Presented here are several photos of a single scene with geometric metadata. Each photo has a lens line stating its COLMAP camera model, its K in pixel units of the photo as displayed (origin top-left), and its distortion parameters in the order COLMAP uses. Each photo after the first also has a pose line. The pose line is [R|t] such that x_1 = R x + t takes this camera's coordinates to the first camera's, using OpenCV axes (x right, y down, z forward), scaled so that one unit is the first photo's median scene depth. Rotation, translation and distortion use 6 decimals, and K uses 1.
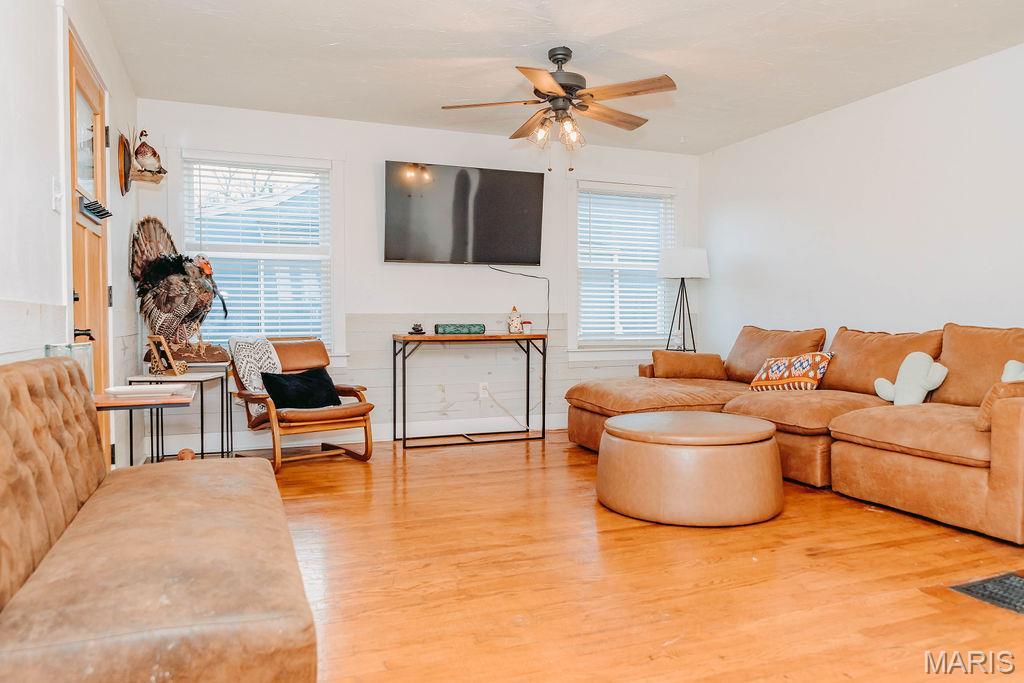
lens RADIAL K [[688.8, 0, 511.9], [0, 688.8, 337.4], [0, 0, 1]] dist [0.000468, -0.001691]
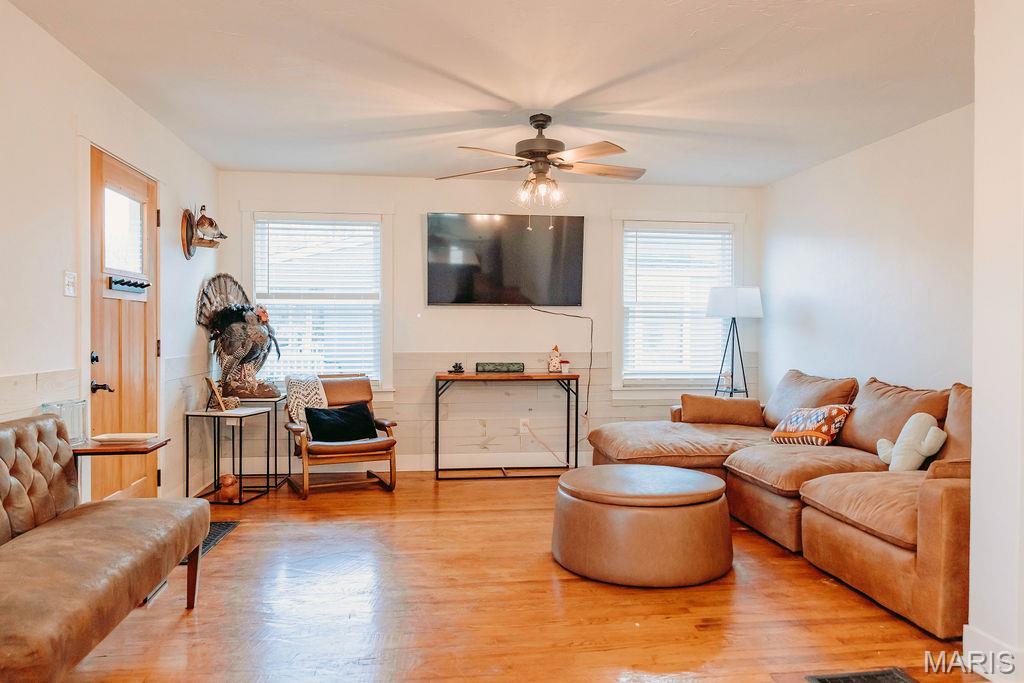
lens RADIAL K [[688.8, 0, 504.6], [0, 688.8, 341.2], [0, 0, 1]] dist [0.000468, -0.001691]
pose [[0.971101, 0.009034, -0.238499, 0.229955], [-0.012917, 0.999808, -0.014723, -0.047124], [0.238320, 0.017378, 0.971031, -0.028665]]
